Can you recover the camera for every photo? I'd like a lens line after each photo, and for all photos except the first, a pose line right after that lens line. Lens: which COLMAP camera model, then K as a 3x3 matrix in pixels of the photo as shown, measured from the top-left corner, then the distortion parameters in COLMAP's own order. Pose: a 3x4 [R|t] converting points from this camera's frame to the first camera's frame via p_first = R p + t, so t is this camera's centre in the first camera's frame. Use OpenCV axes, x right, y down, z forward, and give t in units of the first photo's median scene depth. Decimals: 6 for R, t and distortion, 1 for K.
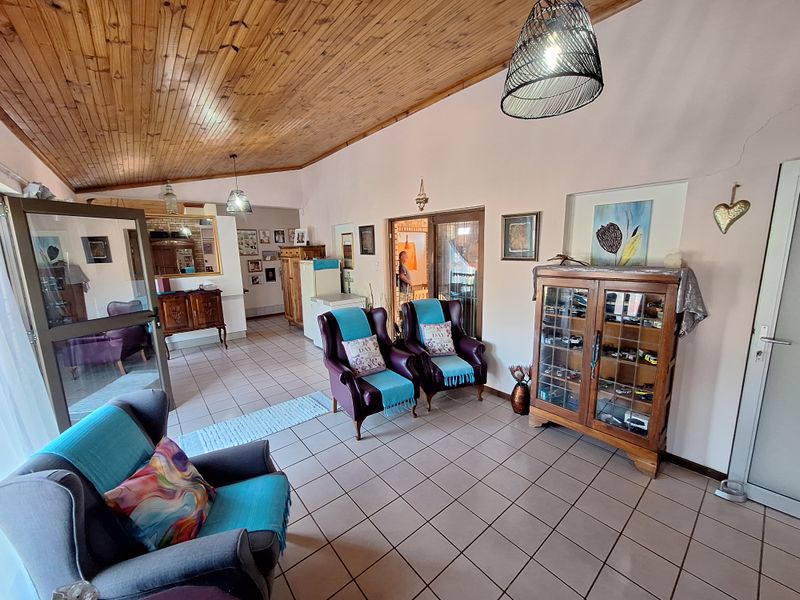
lens RADIAL K [[312.9, 0, 400.0], [0, 312.9, 300.0], [0, 0, 1]] dist [-0.000992, 0.000595]
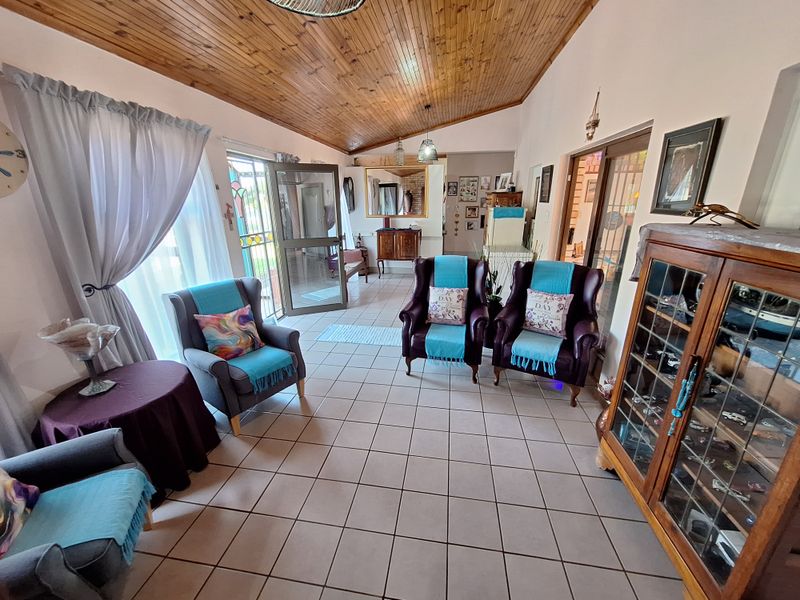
lens RADIAL K [[312.9, 0, 400.0], [0, 312.9, 300.0], [0, 0, 1]] dist [-0.000992, 0.000595]
pose [[0.661209, 0.241172, -0.710379, 0.444140], [-0.127685, 0.969280, 0.210222, -0.025829], [0.739256, -0.048296, 0.671690, 0.199855]]
